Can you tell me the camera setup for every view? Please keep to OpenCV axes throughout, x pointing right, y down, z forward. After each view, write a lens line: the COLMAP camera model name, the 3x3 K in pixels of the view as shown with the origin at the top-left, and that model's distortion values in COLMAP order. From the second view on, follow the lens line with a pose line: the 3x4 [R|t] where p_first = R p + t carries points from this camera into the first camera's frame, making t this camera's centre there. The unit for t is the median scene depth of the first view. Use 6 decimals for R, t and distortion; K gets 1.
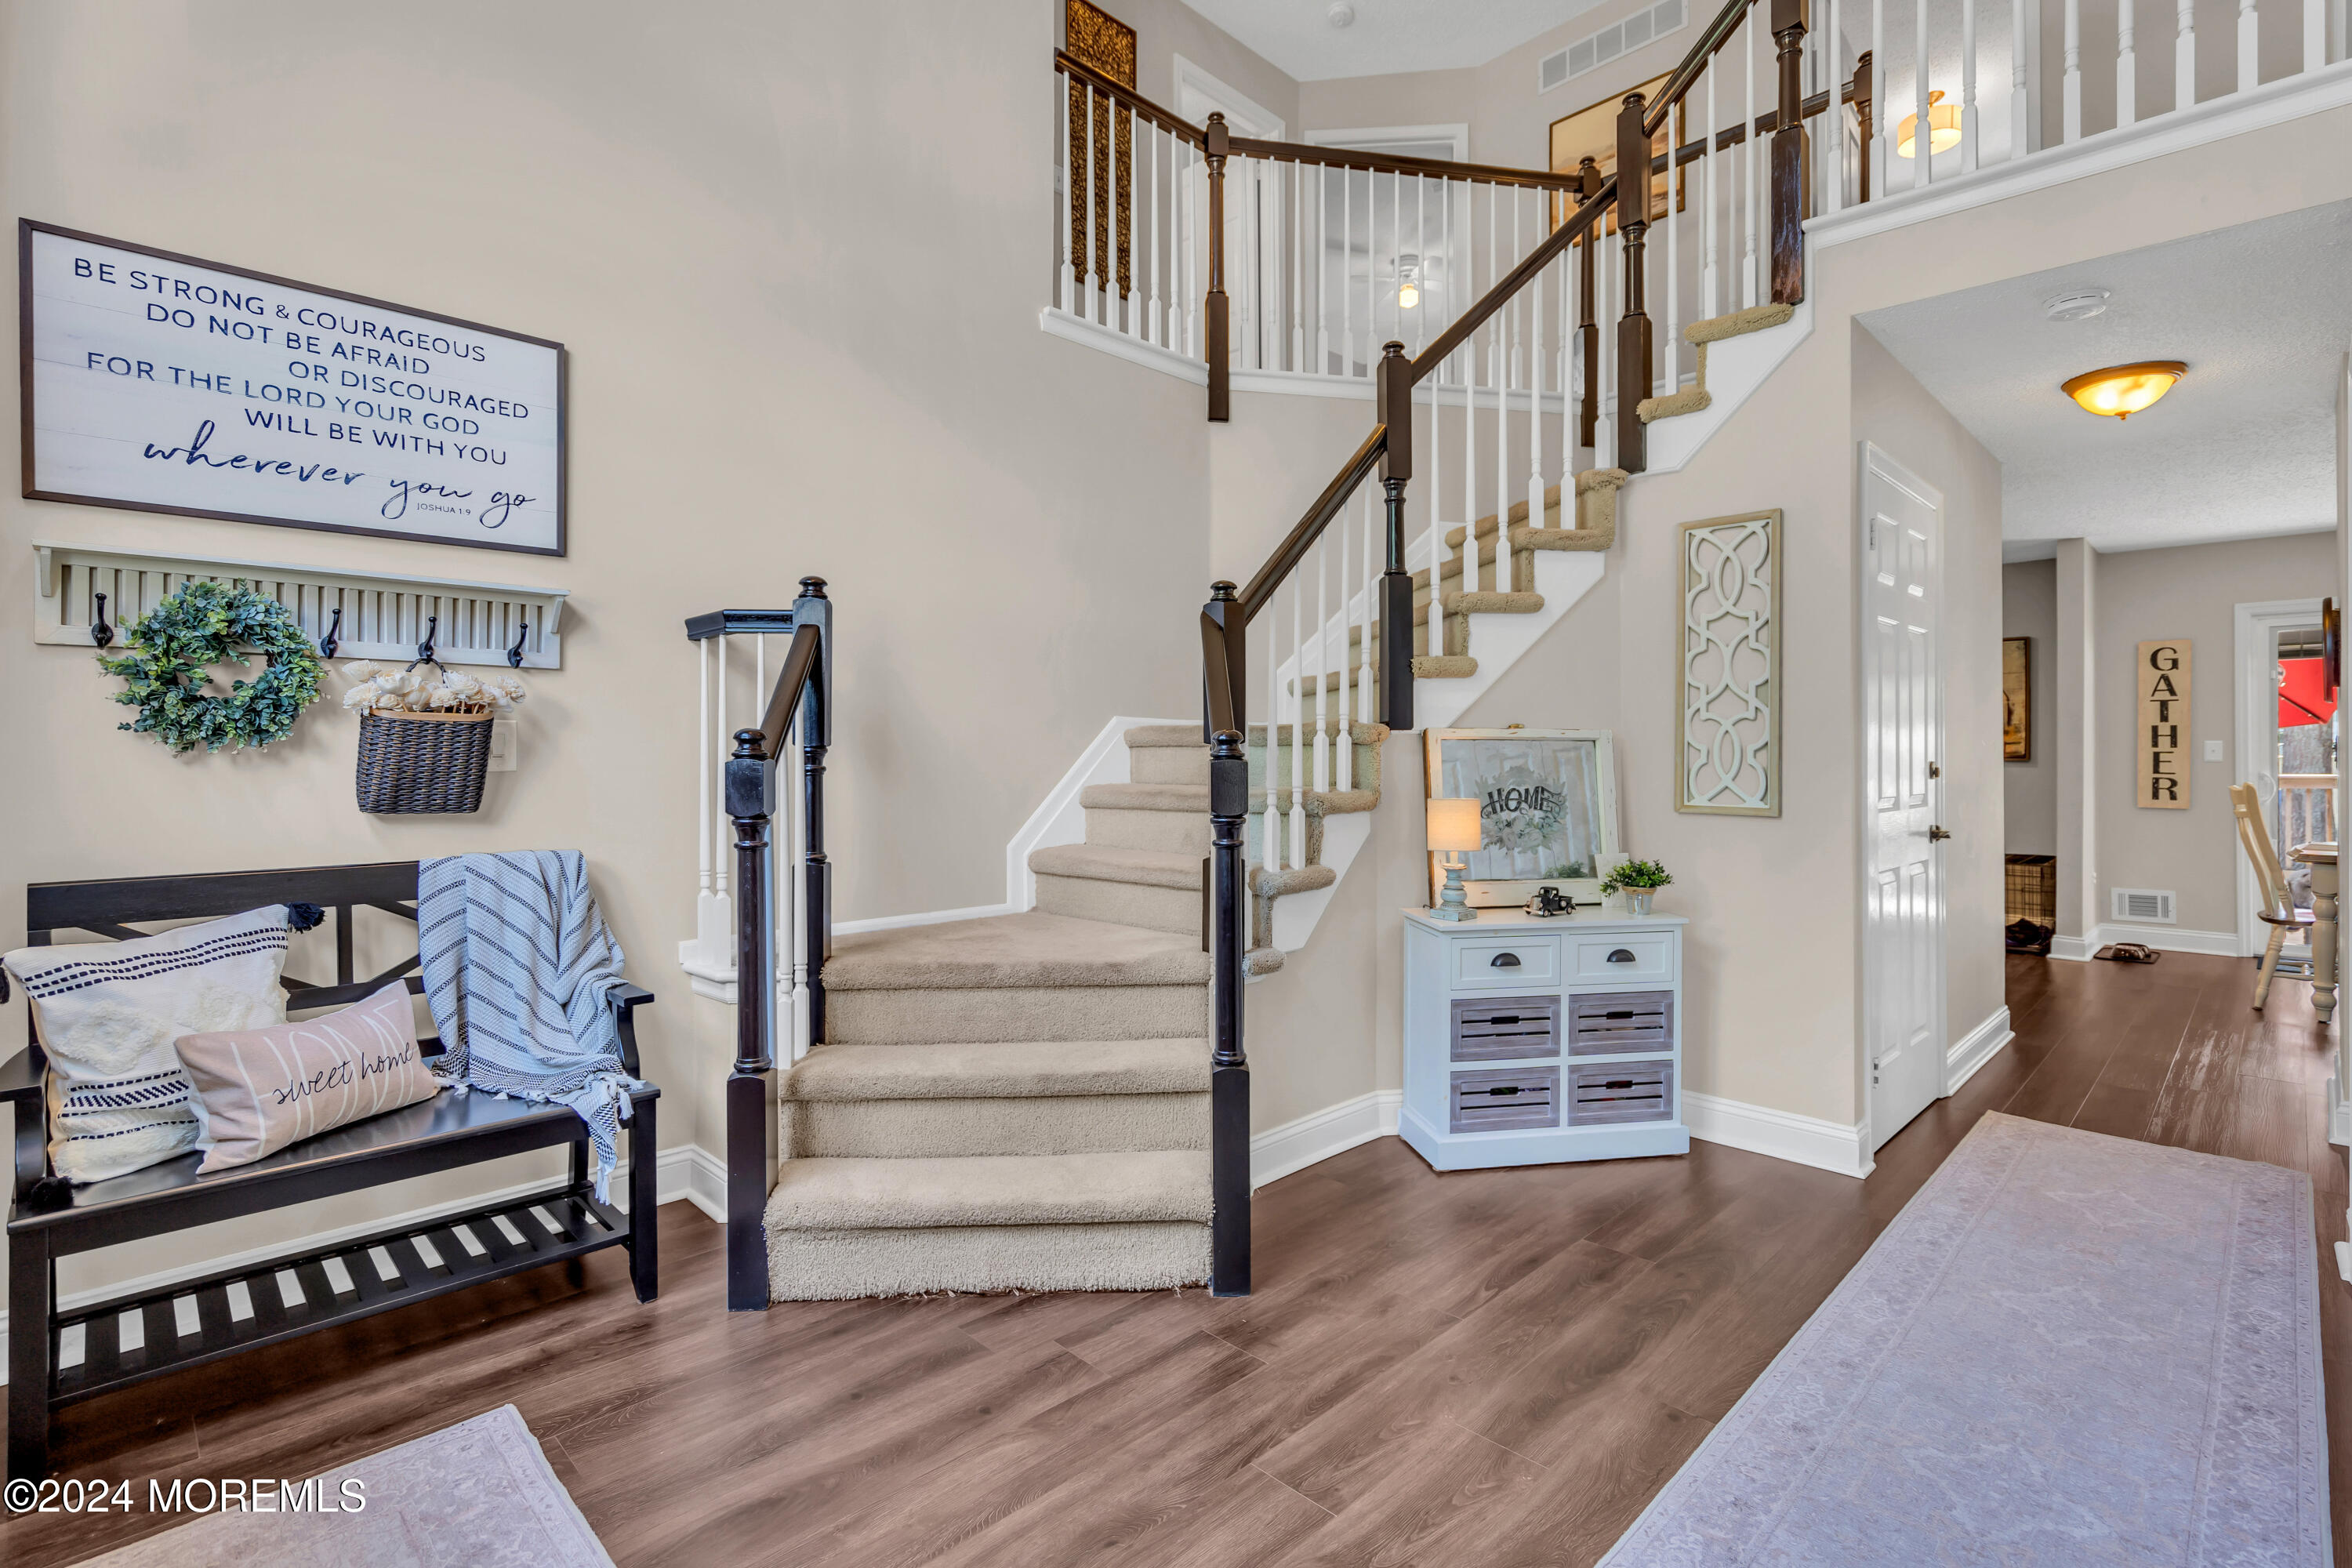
lens RADIAL K [[1085.5, 0, 1168.8], [0, 1085.5, 765.0], [0, 0, 1]] dist [0.003792, -0.000046]
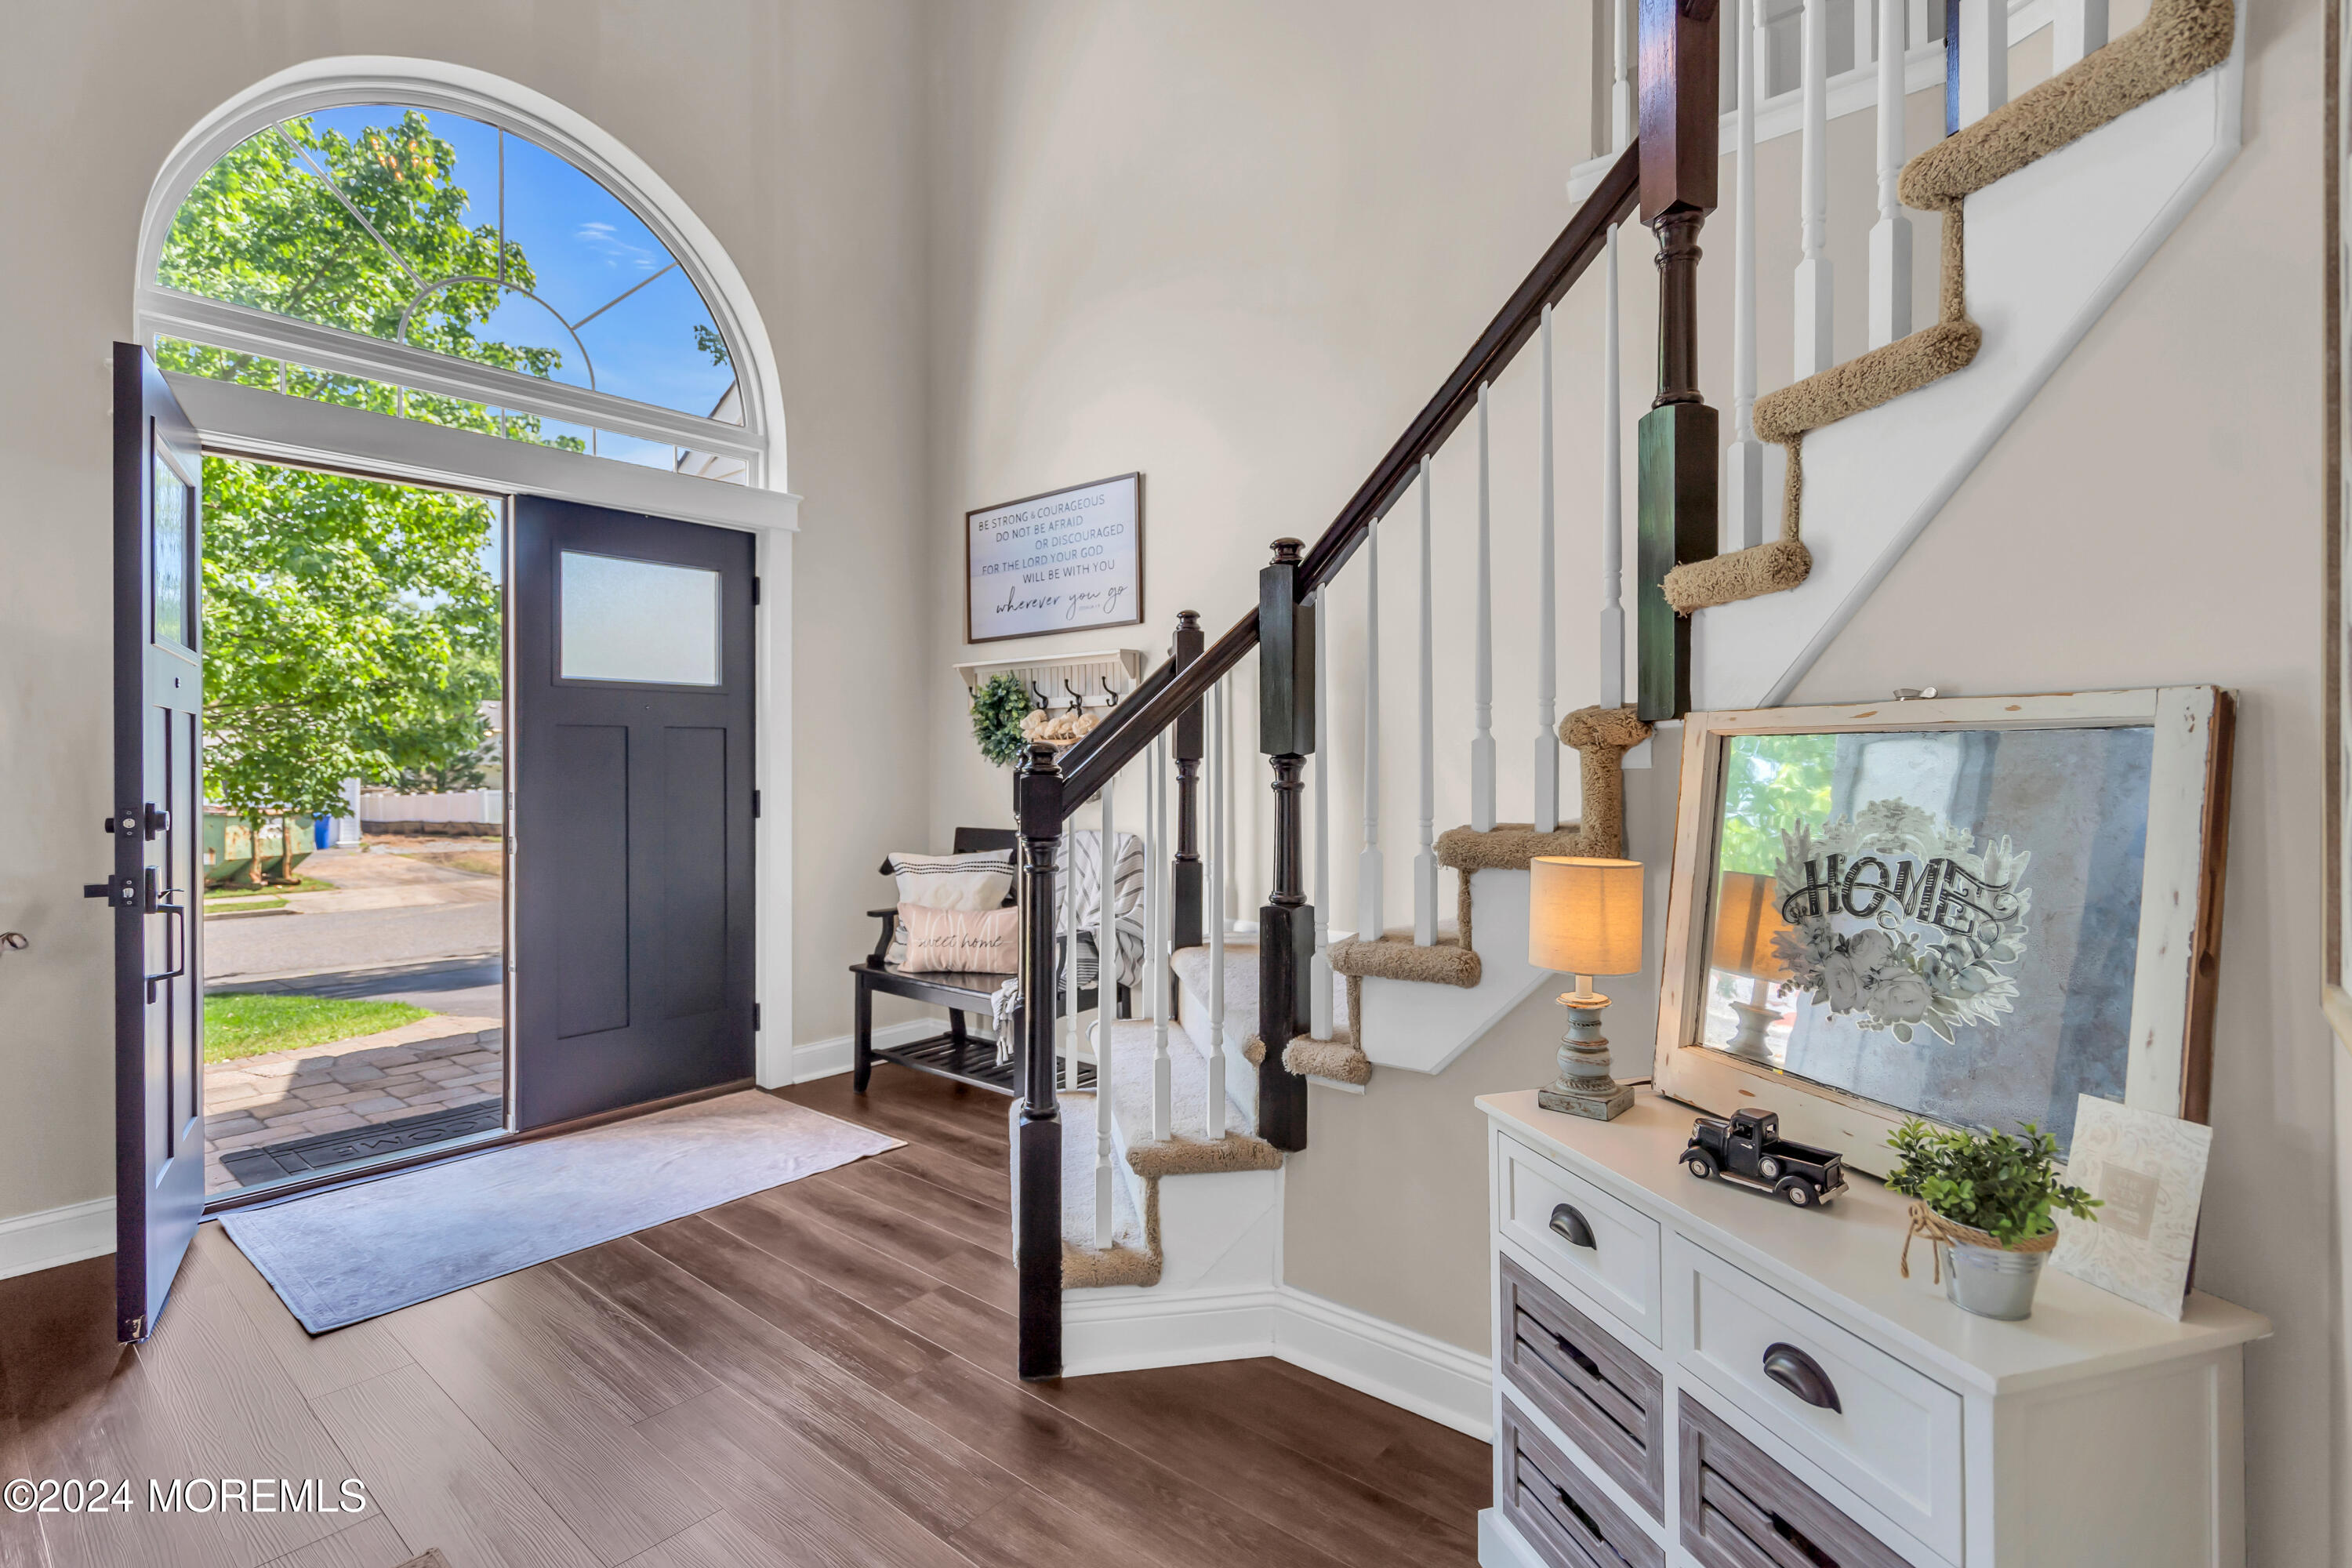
lens RADIAL K [[1085.5, 0, 1183.6], [0, 1085.5, 775.3], [0, 0, 1]] dist [0.003792, -0.000046]
pose [[0.123260, 0.013200, -0.992287, 0.731148], [-0.003280, 0.999911, 0.012894, -0.013013], [0.992369, 0.001665, 0.123292, 0.774026]]
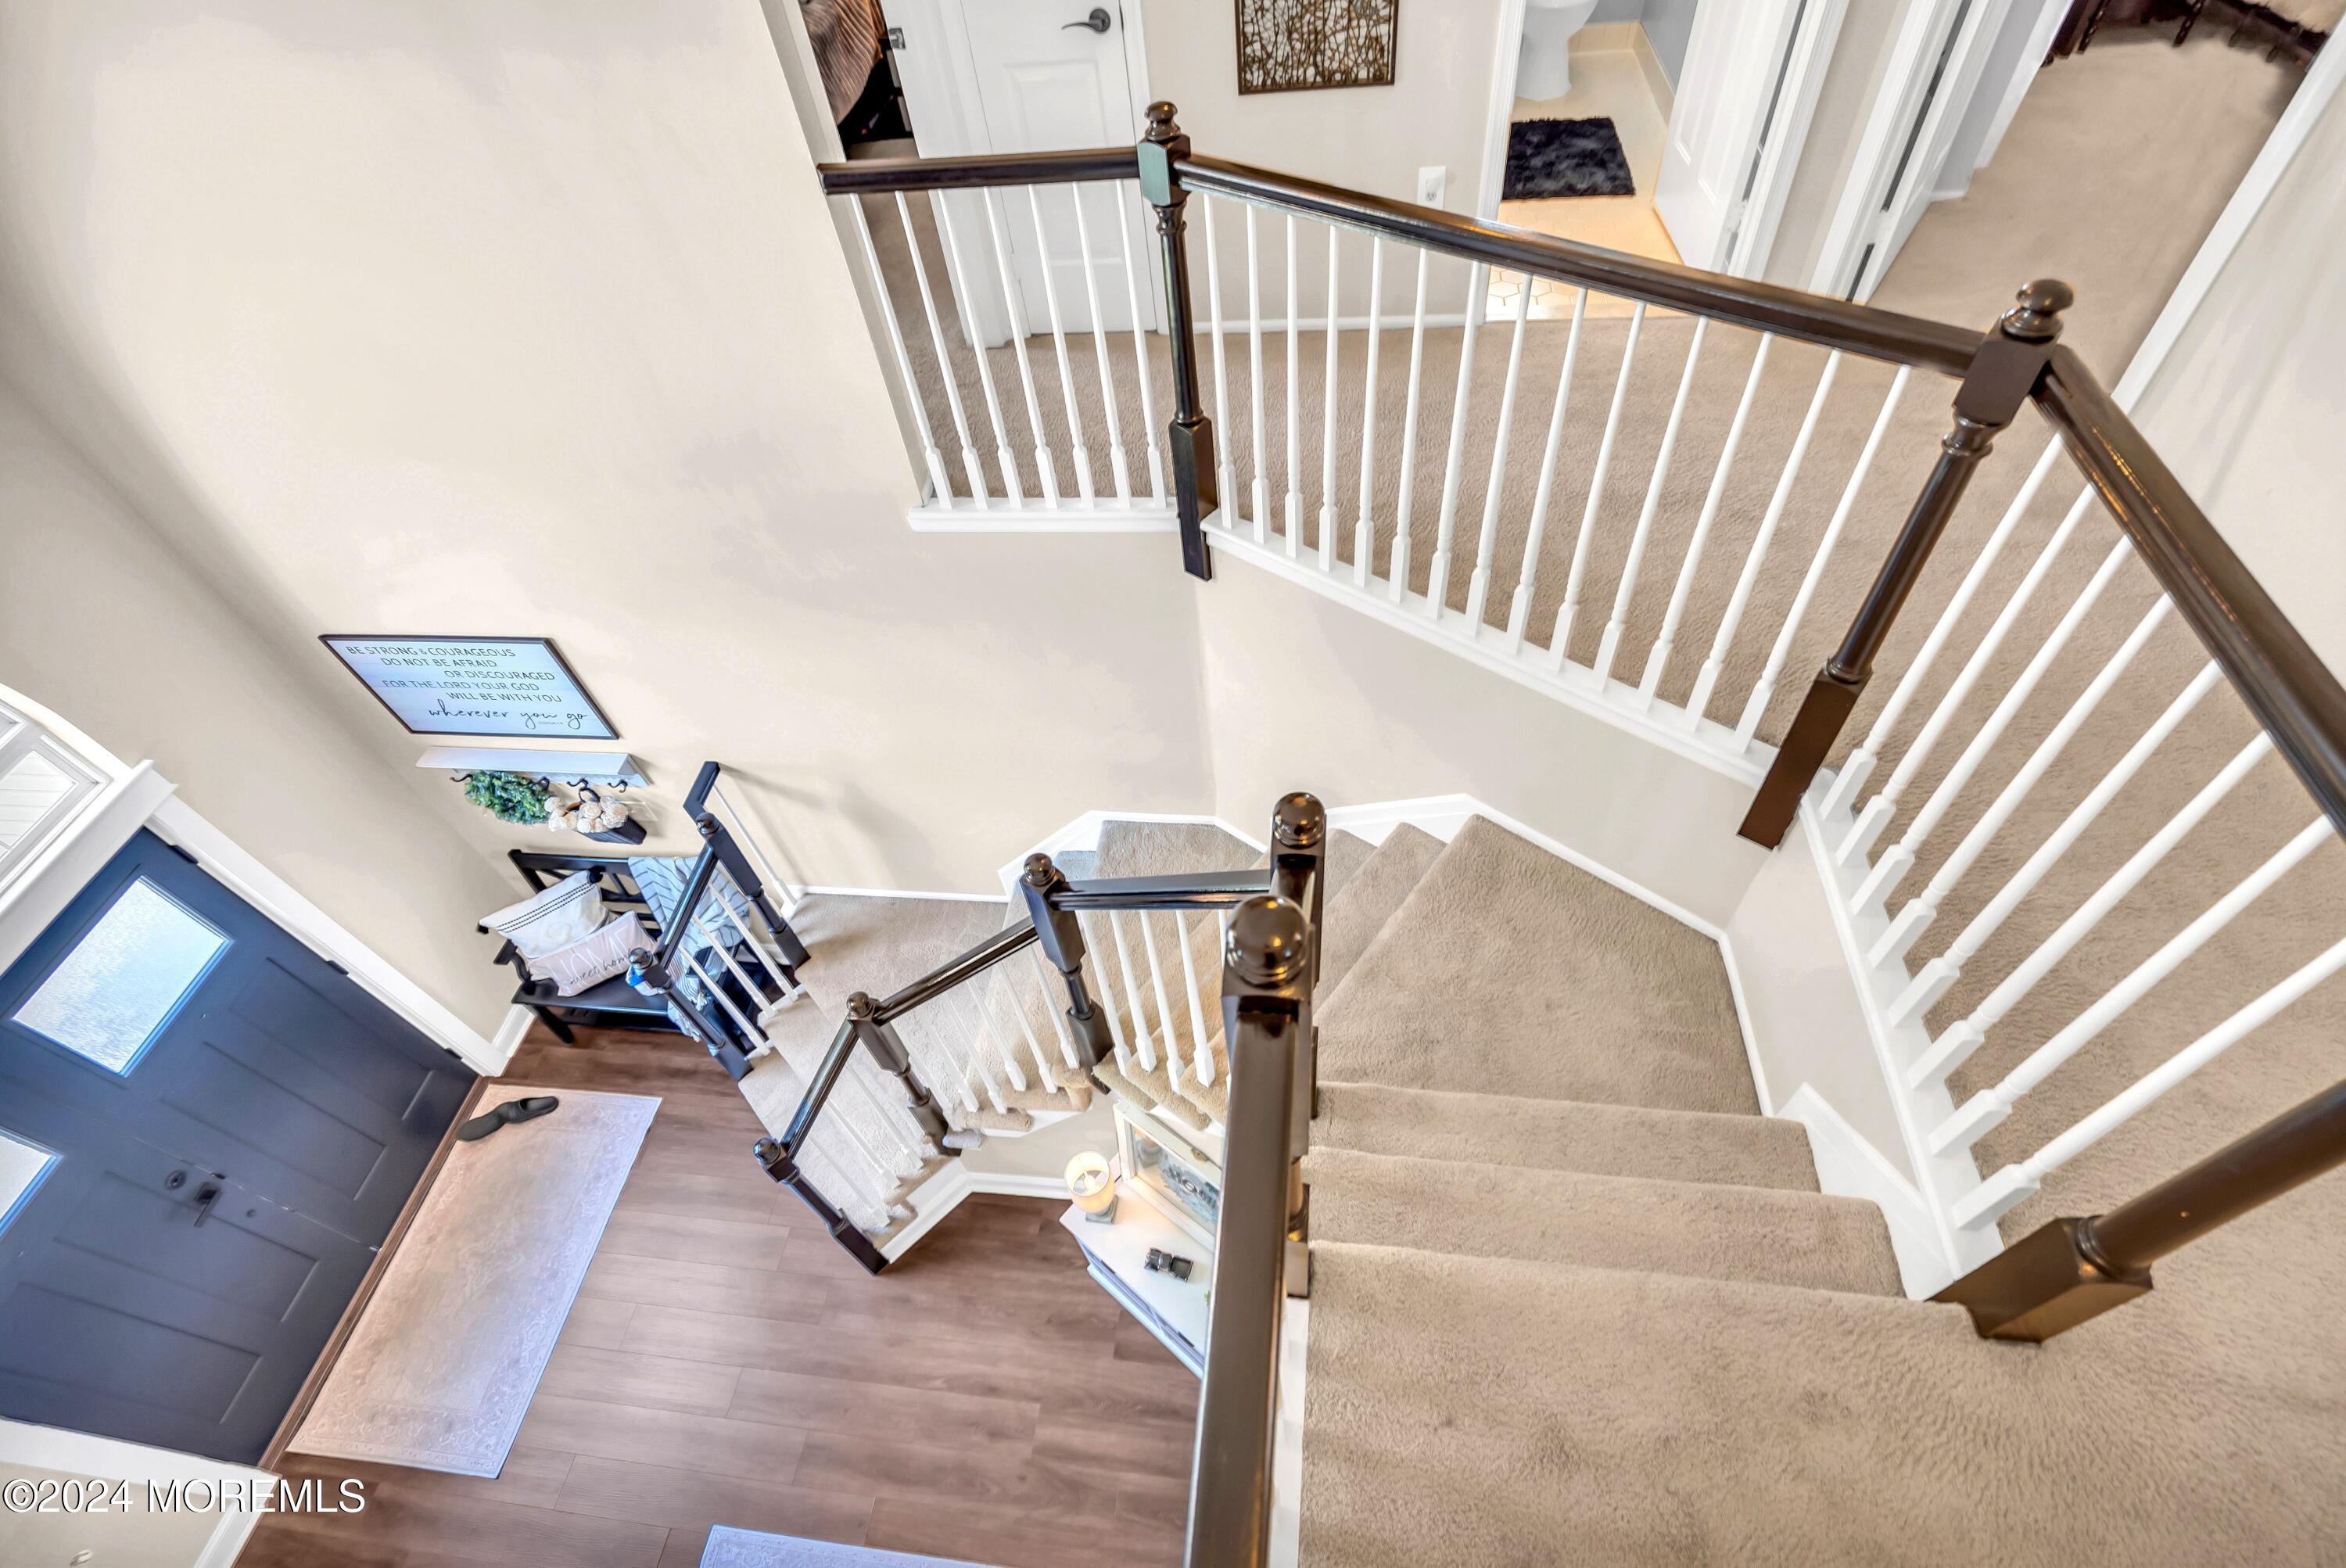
lens RADIAL K [[1082.7, 0, 1183.5], [0, 1082.7, 789.8], [0, 0, 1]] dist [0.003792, -0.000046]
pose [[0.635428, 0.559089, -0.532589, 0.732602], [0.082992, 0.636293, 0.766970, -1.120475], [0.767687, -0.531555, 0.357919, 0.900580]]
